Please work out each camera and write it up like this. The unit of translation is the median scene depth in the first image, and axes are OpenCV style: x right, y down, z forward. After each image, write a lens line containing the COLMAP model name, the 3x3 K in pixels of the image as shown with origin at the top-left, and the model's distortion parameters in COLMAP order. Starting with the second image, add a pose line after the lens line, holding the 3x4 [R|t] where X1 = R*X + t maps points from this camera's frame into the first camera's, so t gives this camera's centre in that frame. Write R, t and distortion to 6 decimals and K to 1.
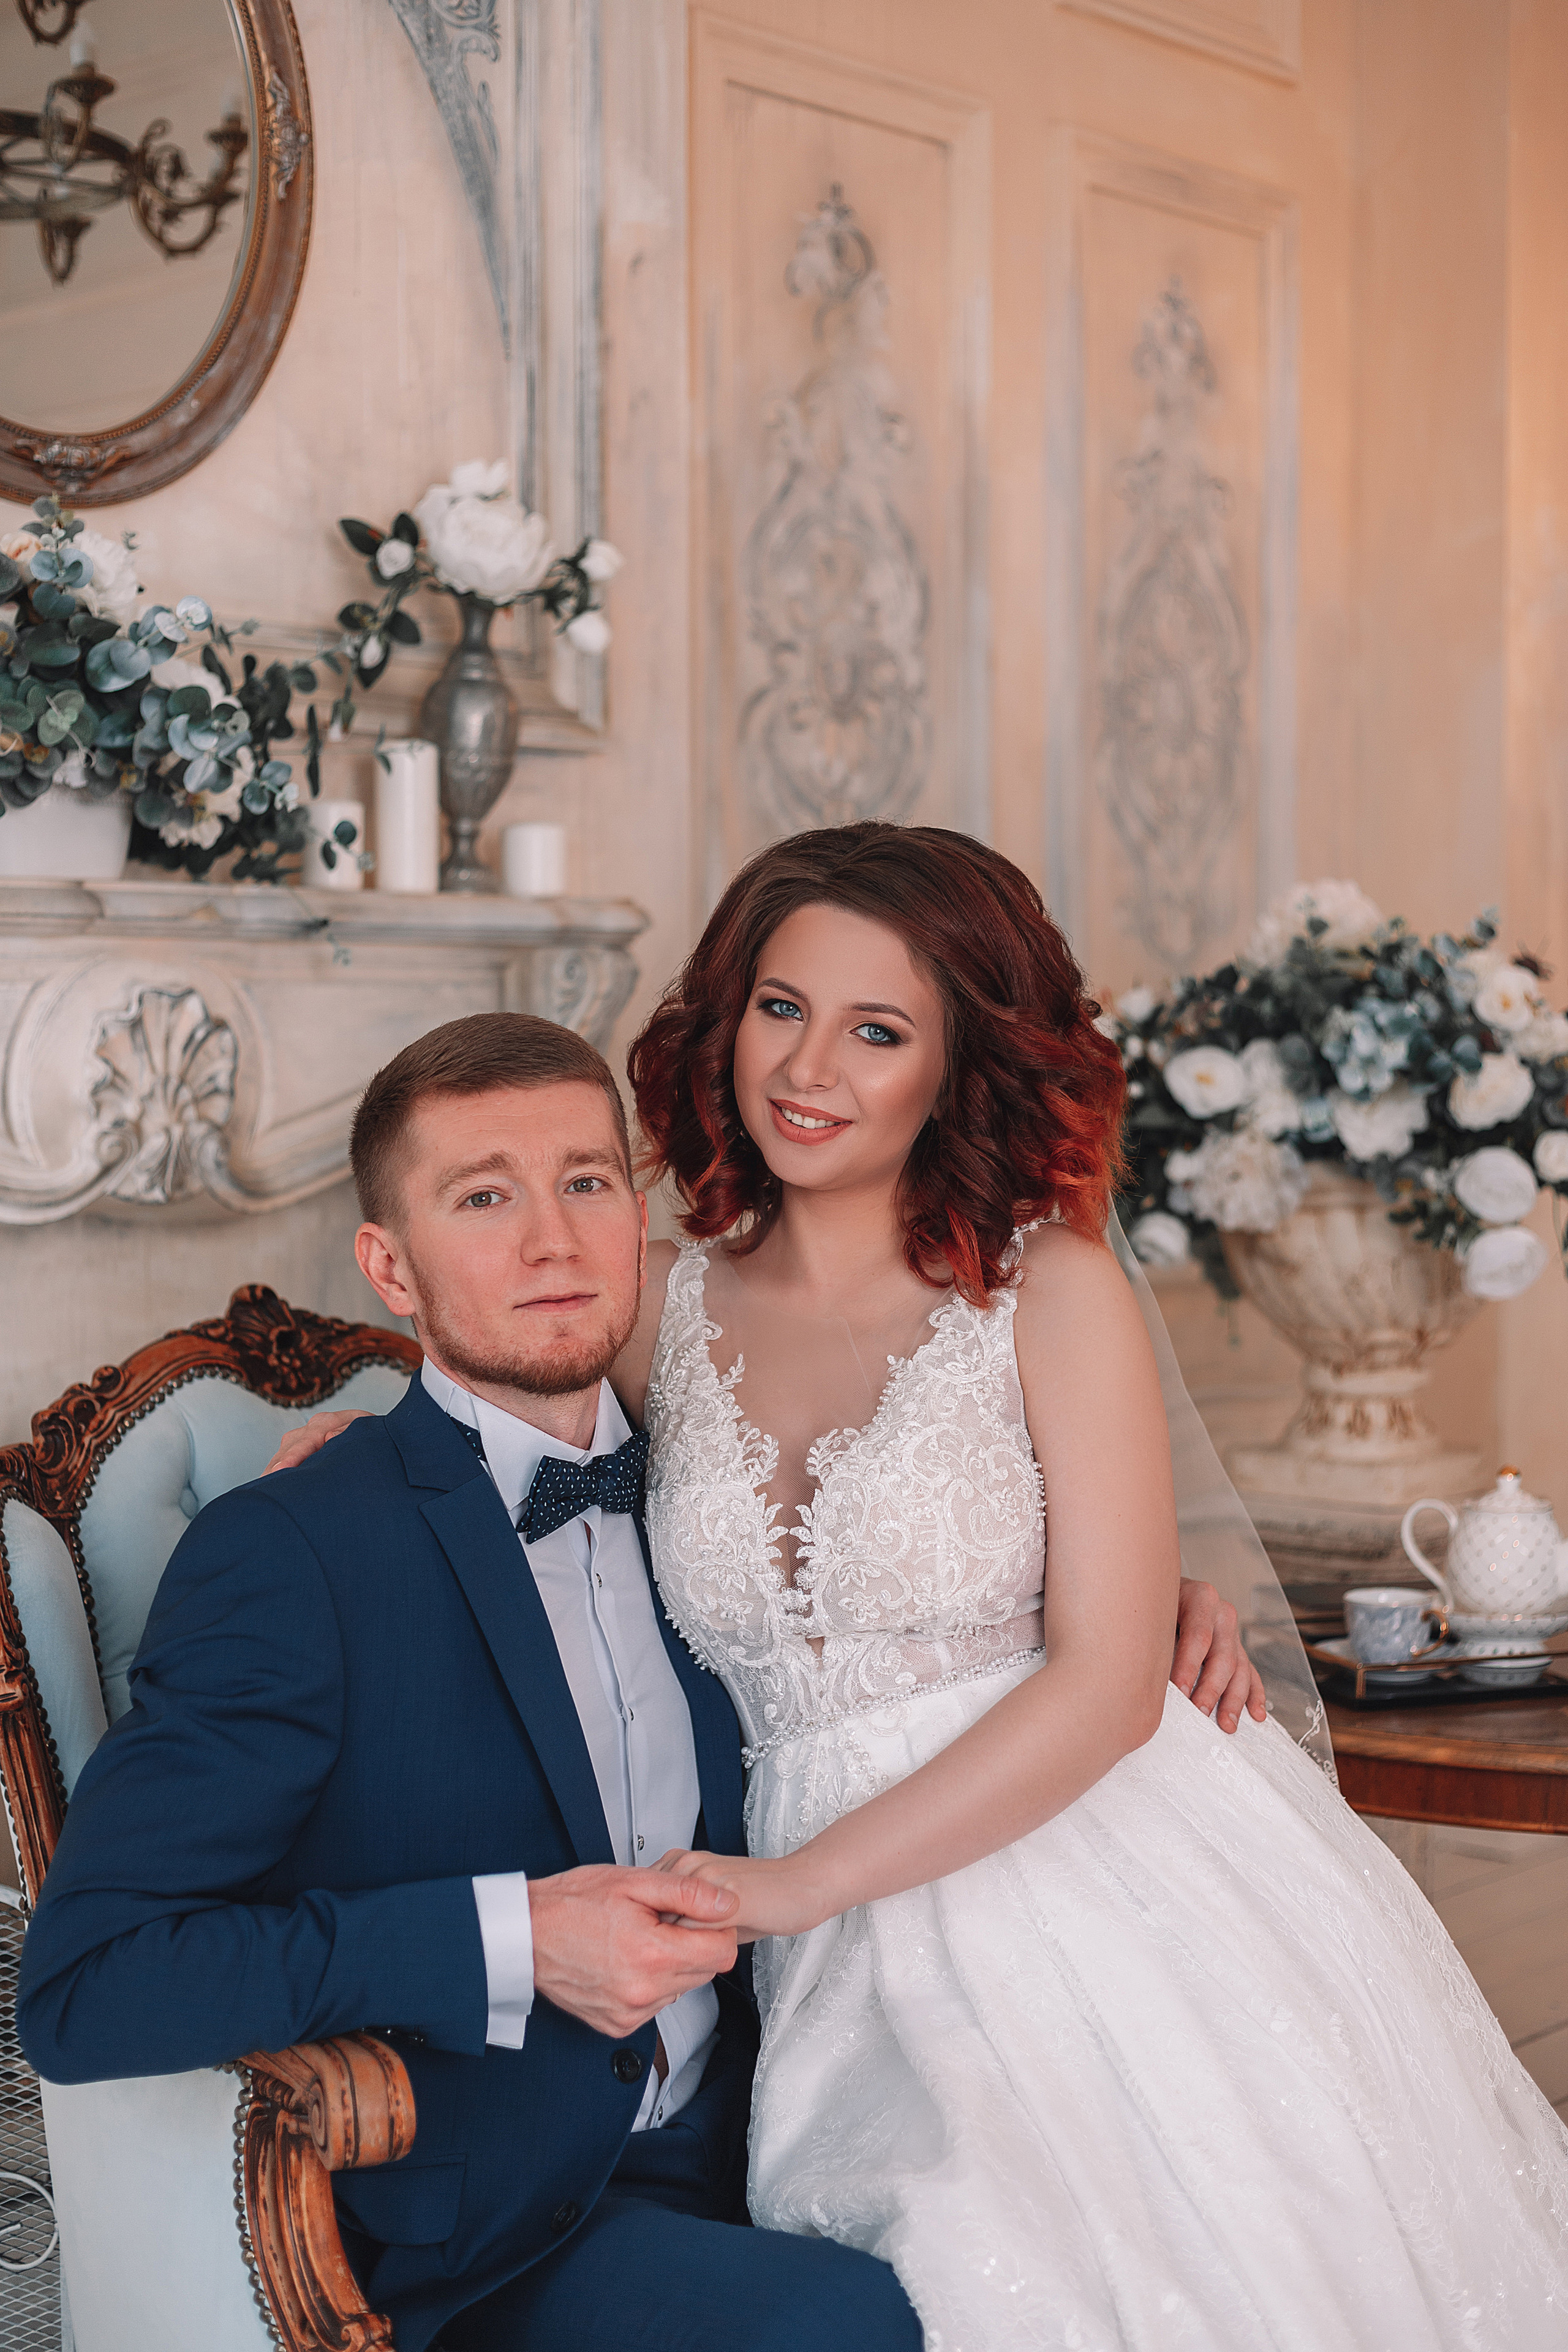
lens RADIAL K [[3458.9, 0, 775.9], [0, 3458.9, 1173.6], [0, 0, 1]] dist [0.005029, 0.000000]
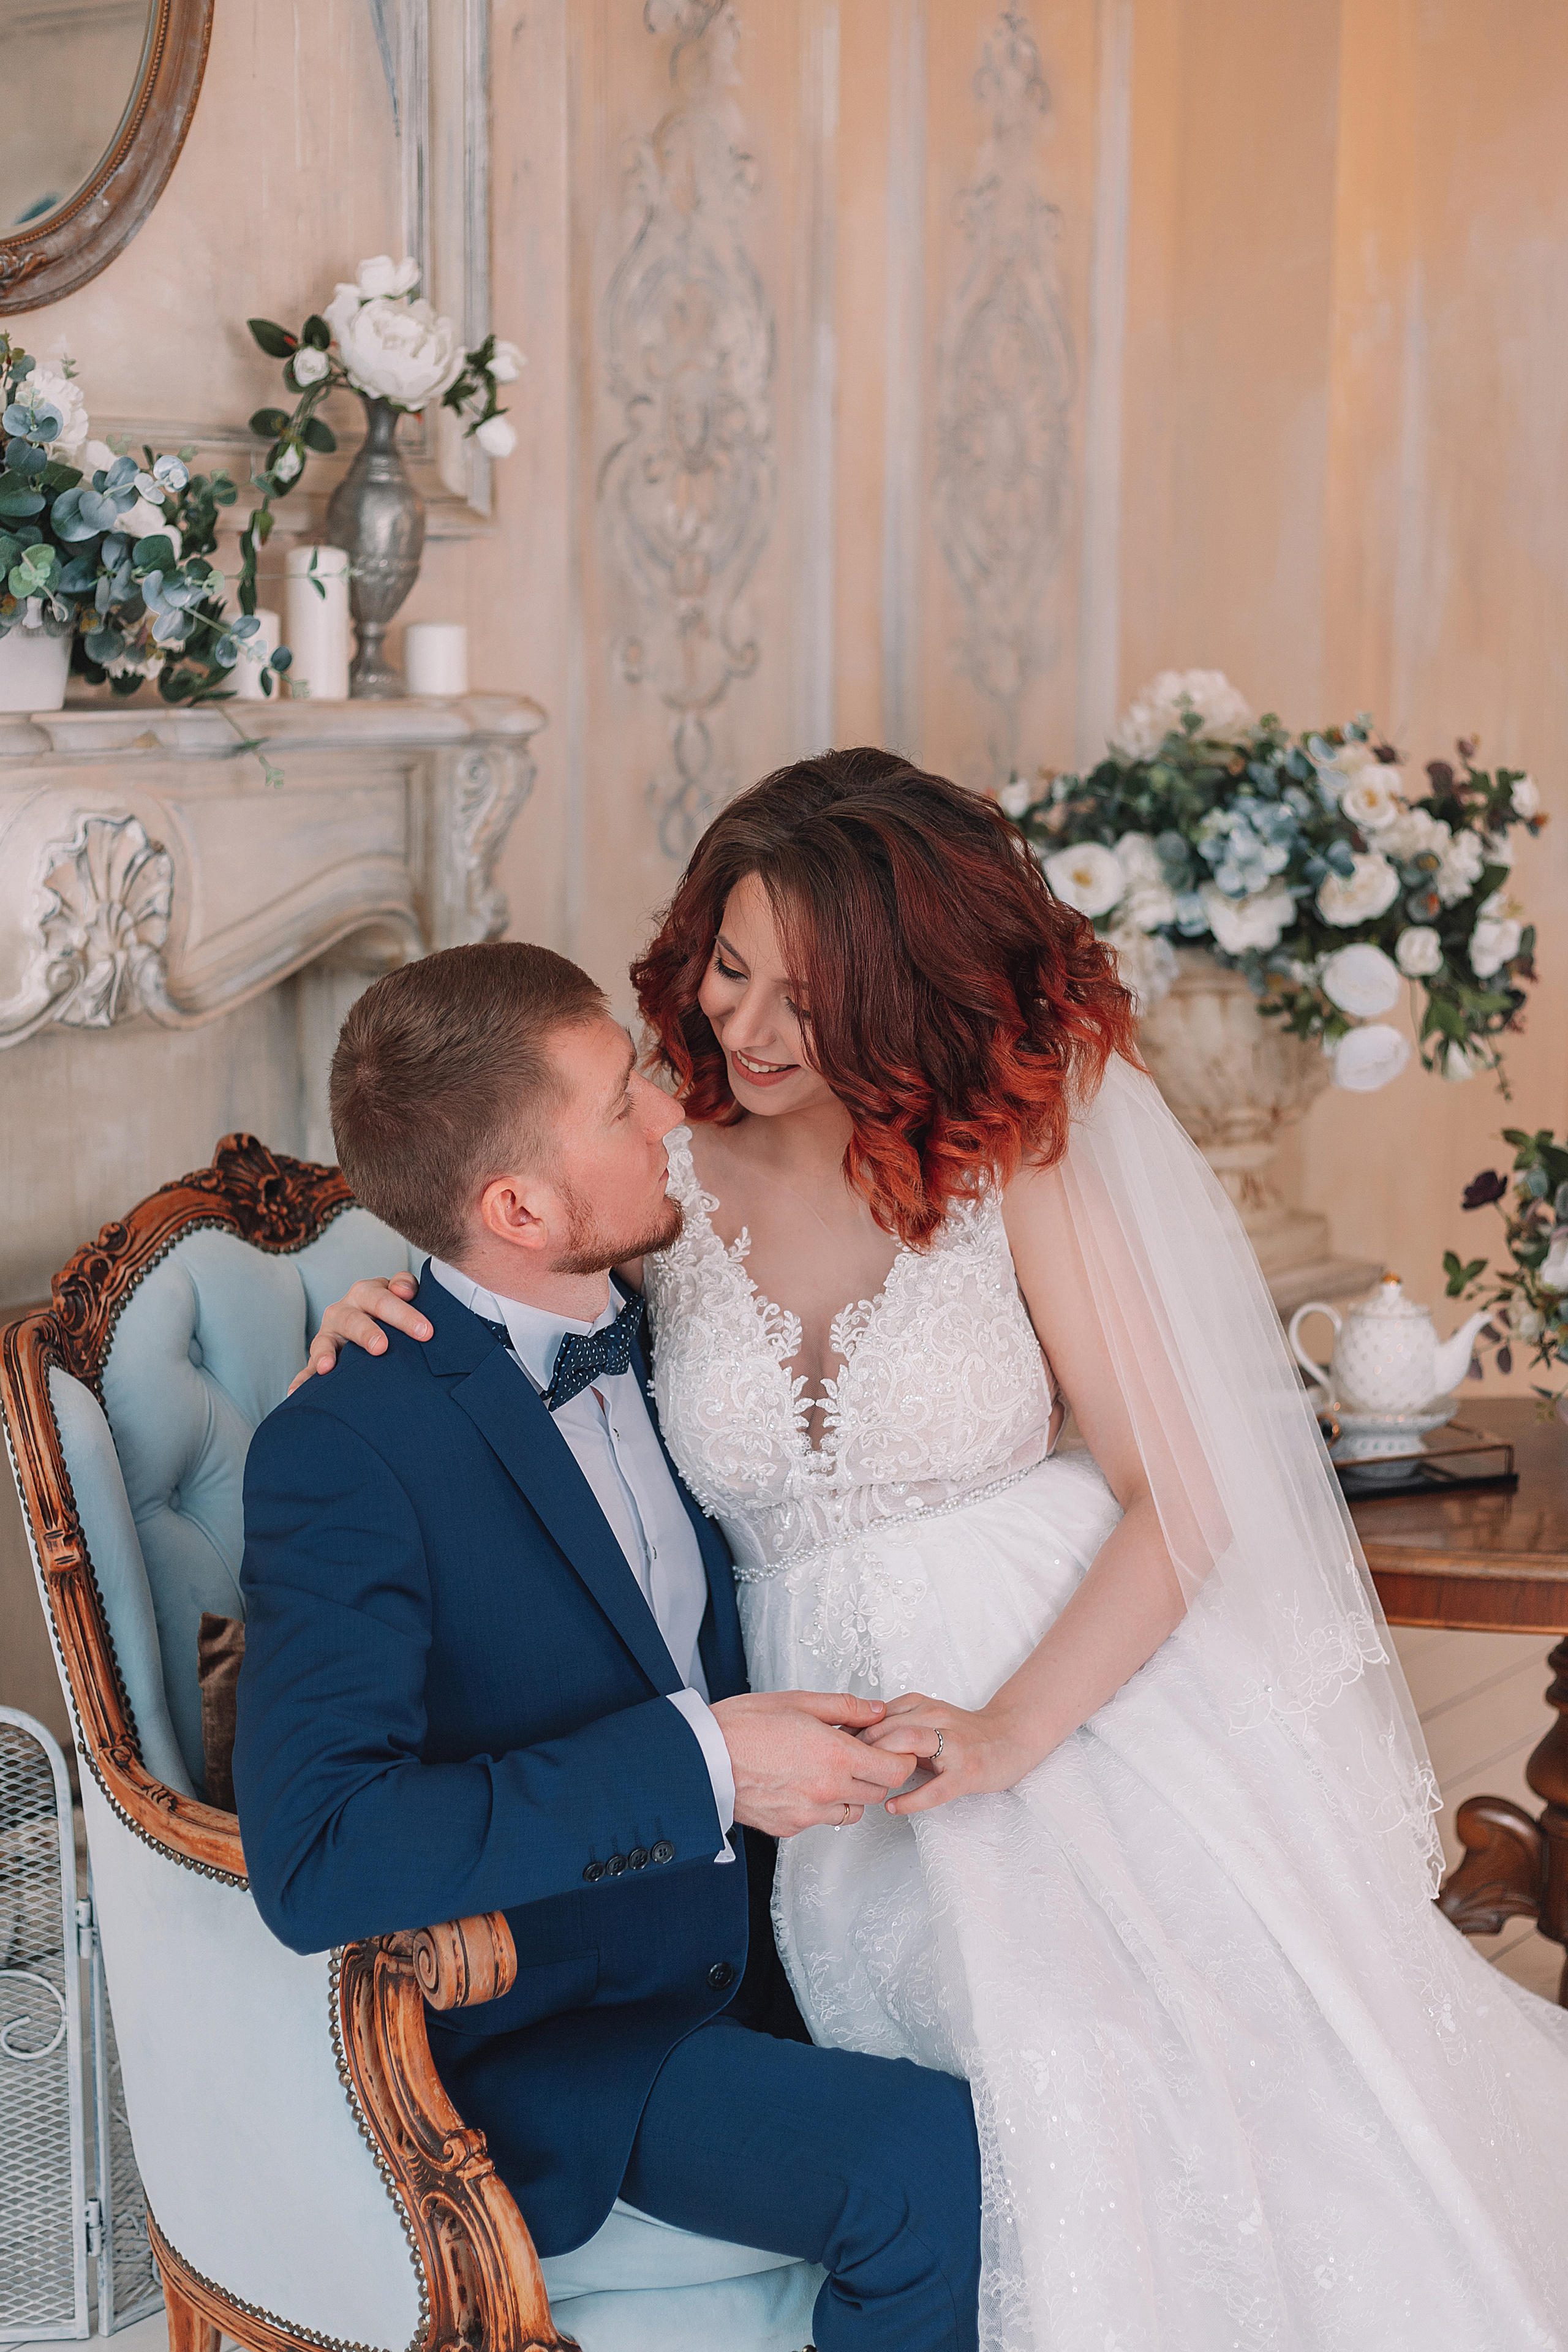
lens RADIAL K [[3668.5, 0, 791.1], [0, 3668.5, 1183.0], [0, 0, 1]] dist [0.012678, 0.000000]
pose [[0.994781, -0.004131, 0.101951, -0.086112], [-0.007807, 0.993170, 0.116417, -0.072323], [-0.101735, -0.116605, 0.987954, -0.092509]]
